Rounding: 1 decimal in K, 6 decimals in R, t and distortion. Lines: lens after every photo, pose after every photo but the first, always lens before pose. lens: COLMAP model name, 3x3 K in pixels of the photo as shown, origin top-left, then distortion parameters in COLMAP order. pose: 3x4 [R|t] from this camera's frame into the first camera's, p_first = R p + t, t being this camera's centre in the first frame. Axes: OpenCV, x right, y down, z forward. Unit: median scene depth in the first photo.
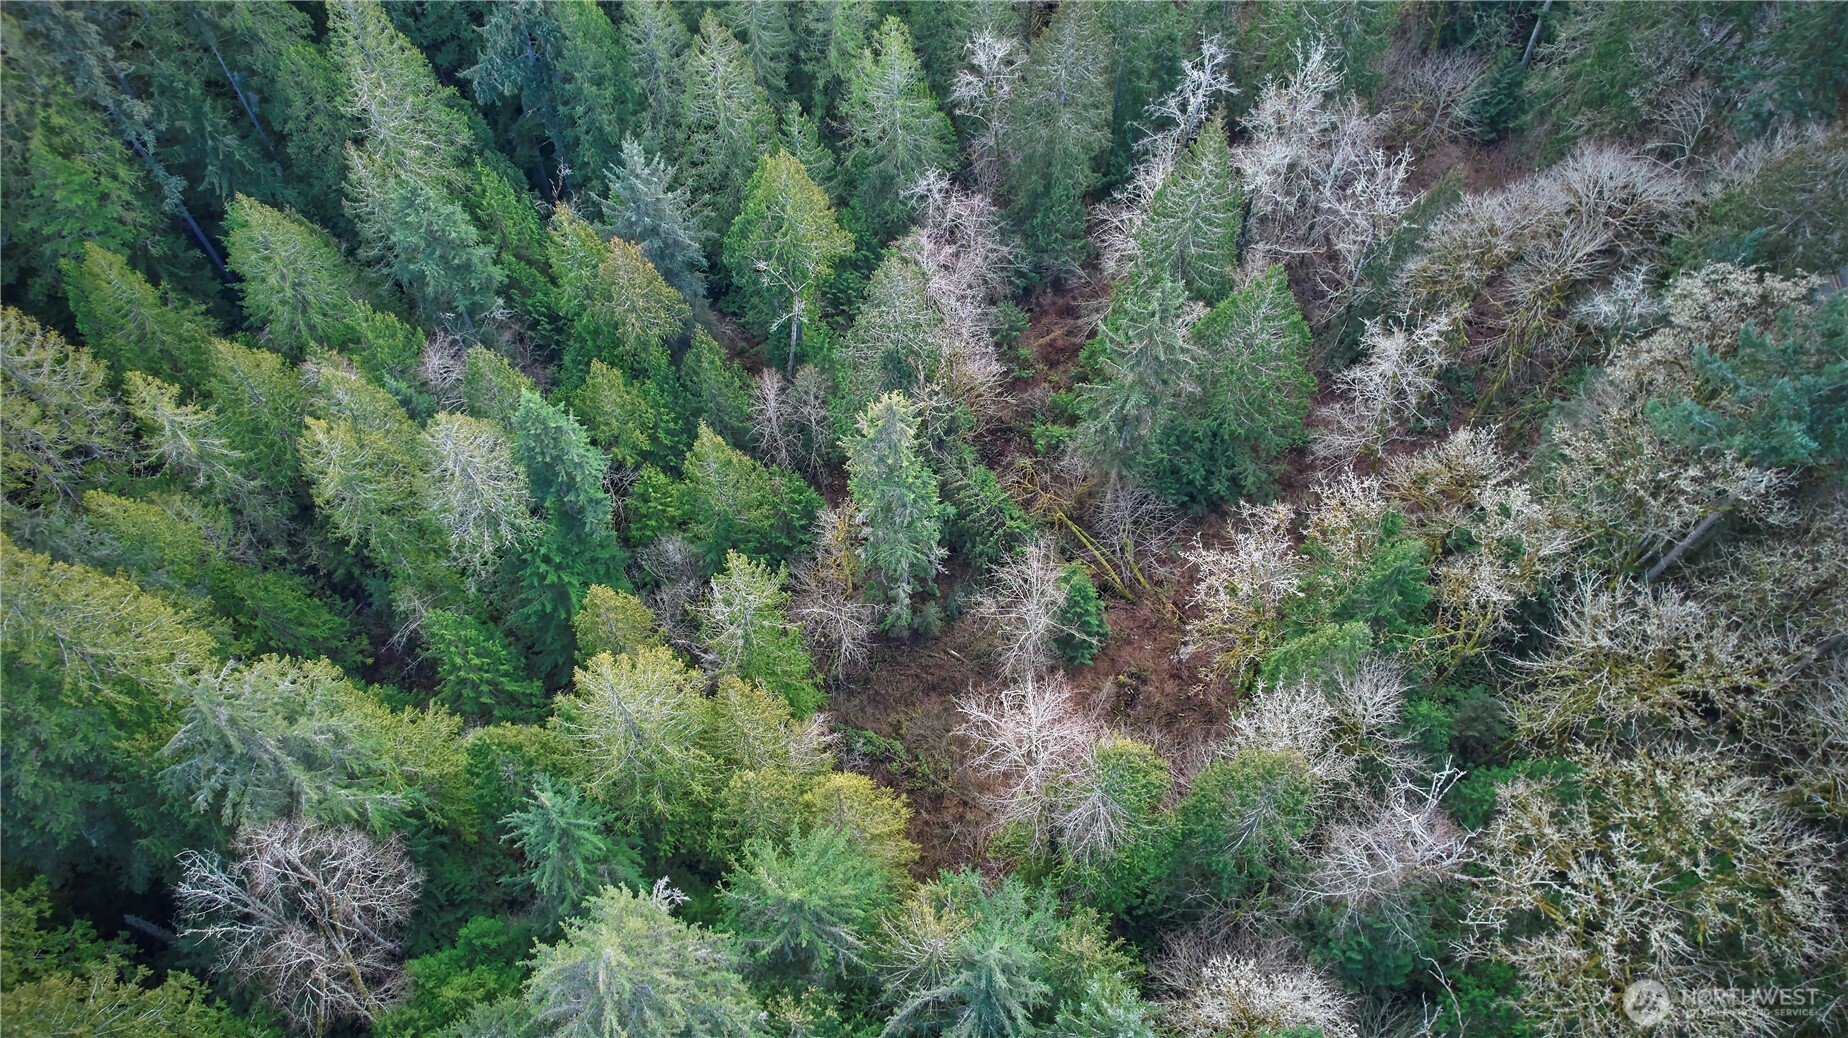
lens RADIAL K [[1180.1, 0, 934.8], [0, 1180.1, 528.0], [0, 0, 1]] dist [-0.080577, 0.074469]
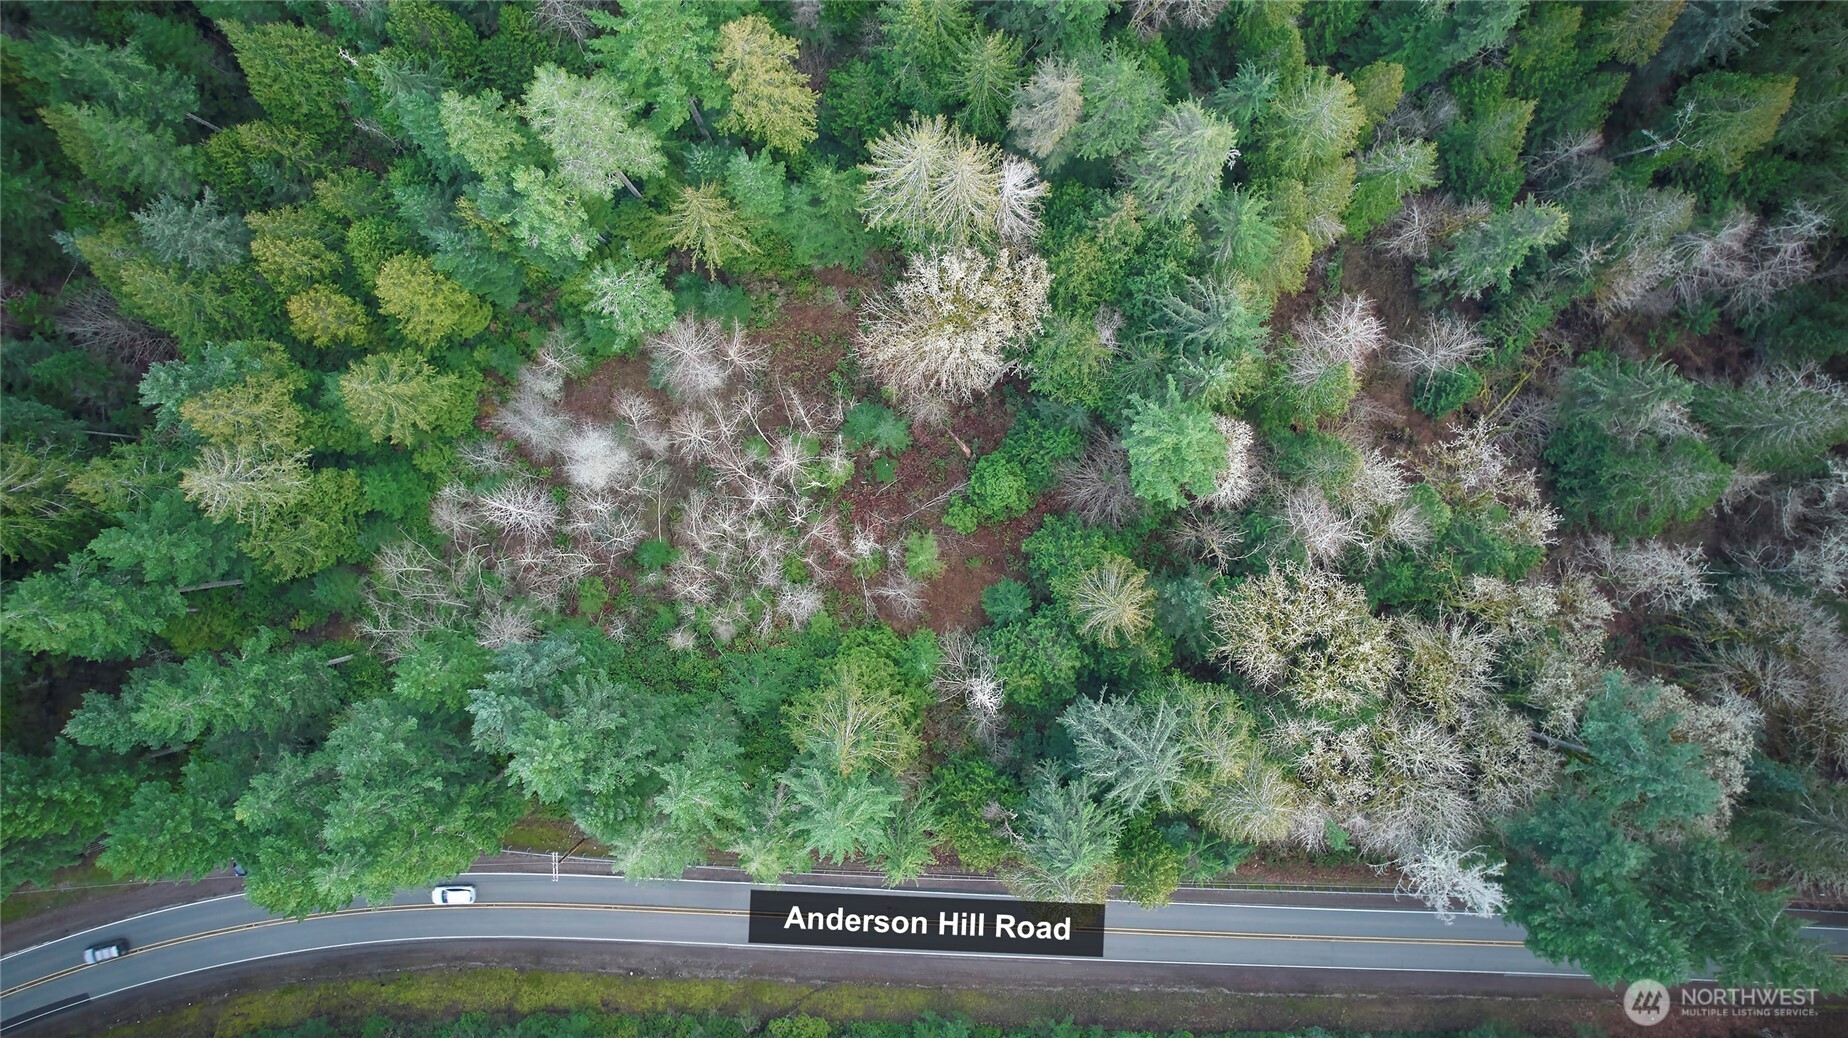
lens RADIAL K [[1180.1, 0, 934.8], [0, 1180.1, 528.0], [0, 0, 1]] dist [-0.080577, 0.074469]
pose [[0.169531, 0.985523, 0.001830, 0.233312], [-0.846058, 0.144587, 0.513109, -0.142913], [0.505416, -0.088536, 0.858322, -0.780387]]
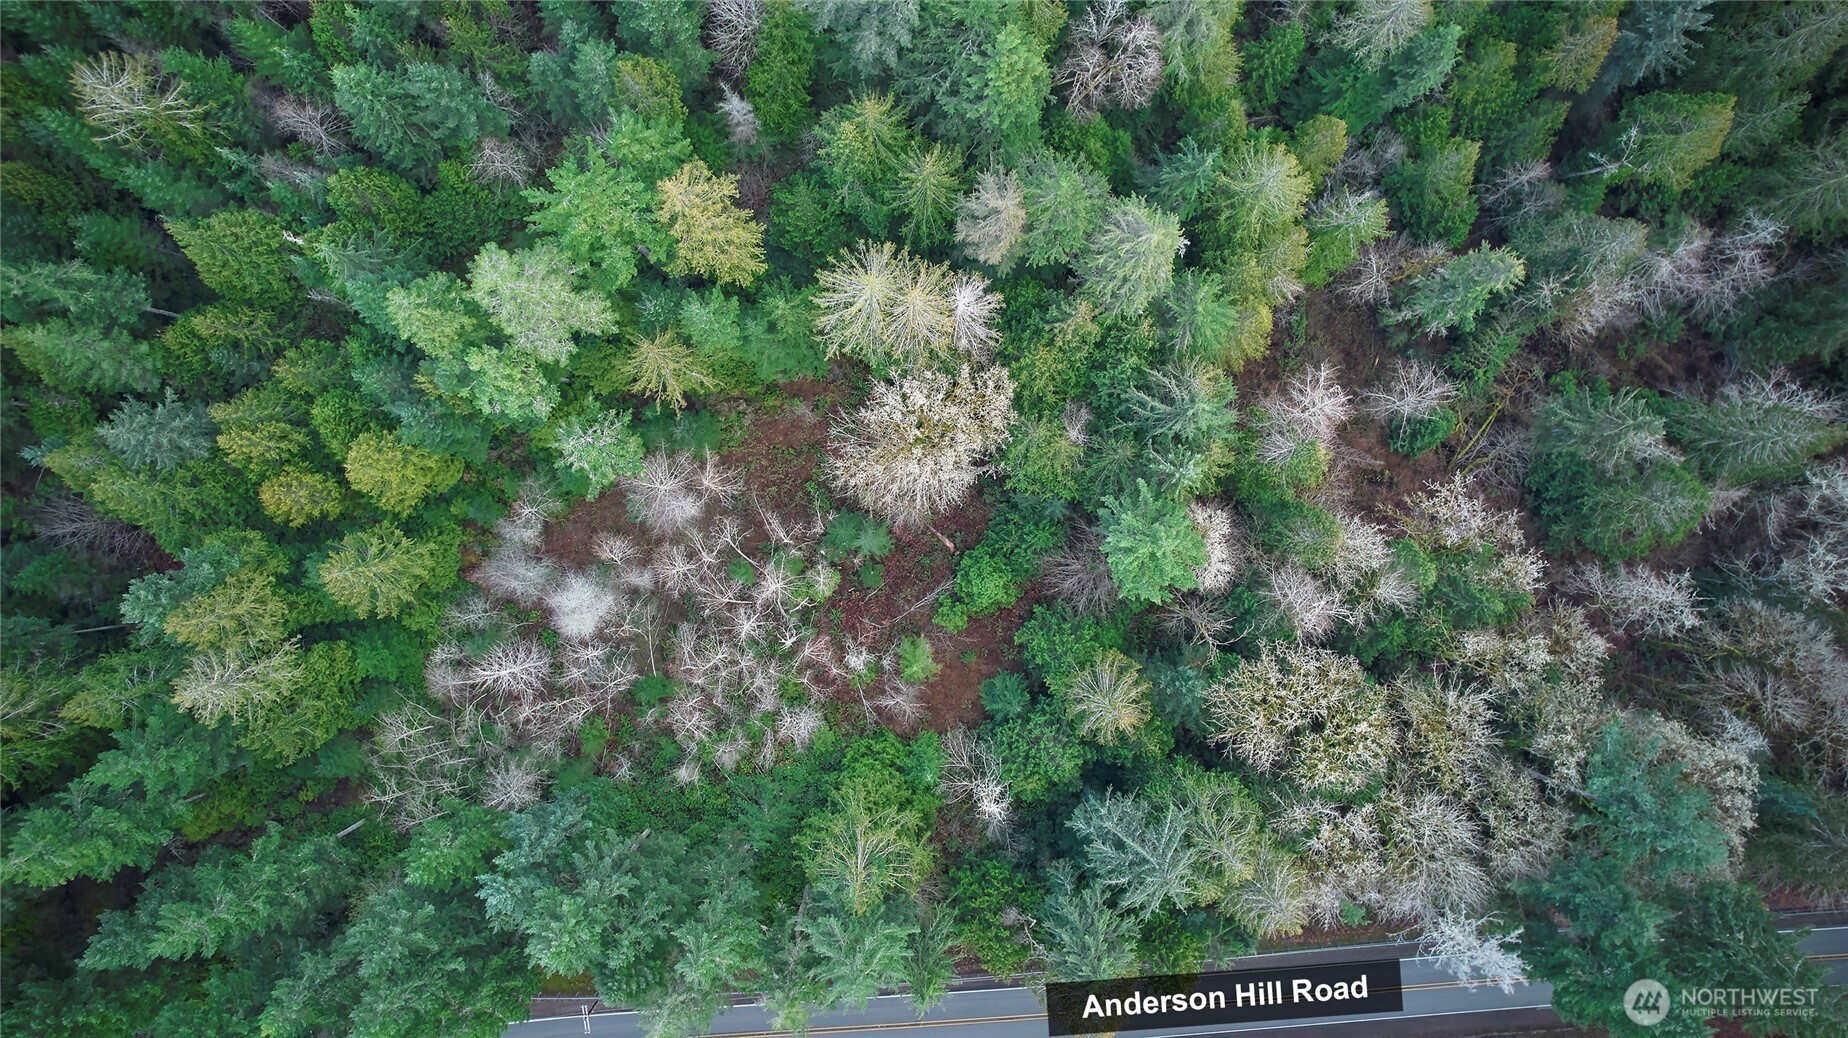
lens RADIAL K [[1180.1, 0, 934.8], [0, 1180.1, 528.0], [0, 0, 1]] dist [-0.080577, 0.074469]
pose [[0.271830, 0.962323, 0.006505, 0.080066], [-0.825355, 0.229654, 0.515799, -0.196685], [0.494872, -0.145579, 0.856685, -0.753206]]
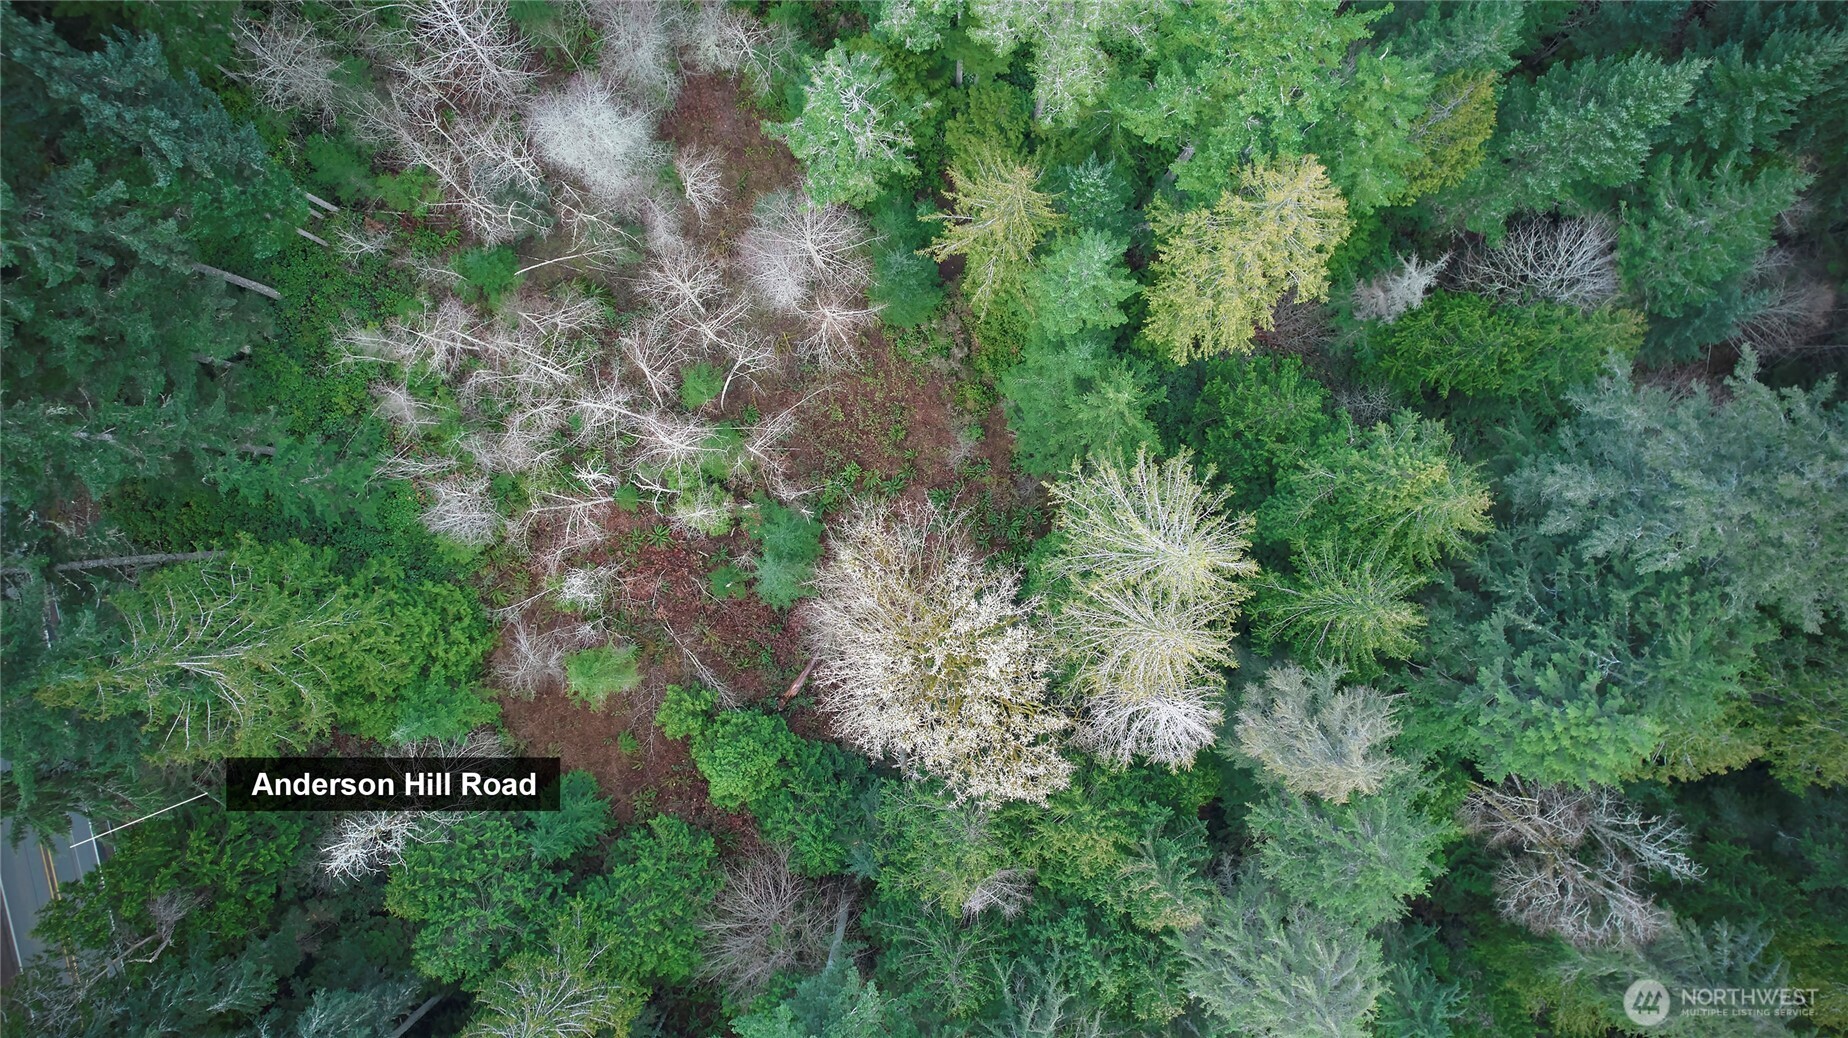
lens RADIAL K [[1180.1, 0, 934.8], [0, 1180.1, 528.0], [0, 0, 1]] dist [-0.080577, 0.074469]
pose [[-0.916752, 0.398325, -0.030044, -0.040760], [-0.354616, -0.776916, 0.520240, 0.188044], [0.183883, 0.487585, 0.853491, -0.257126]]
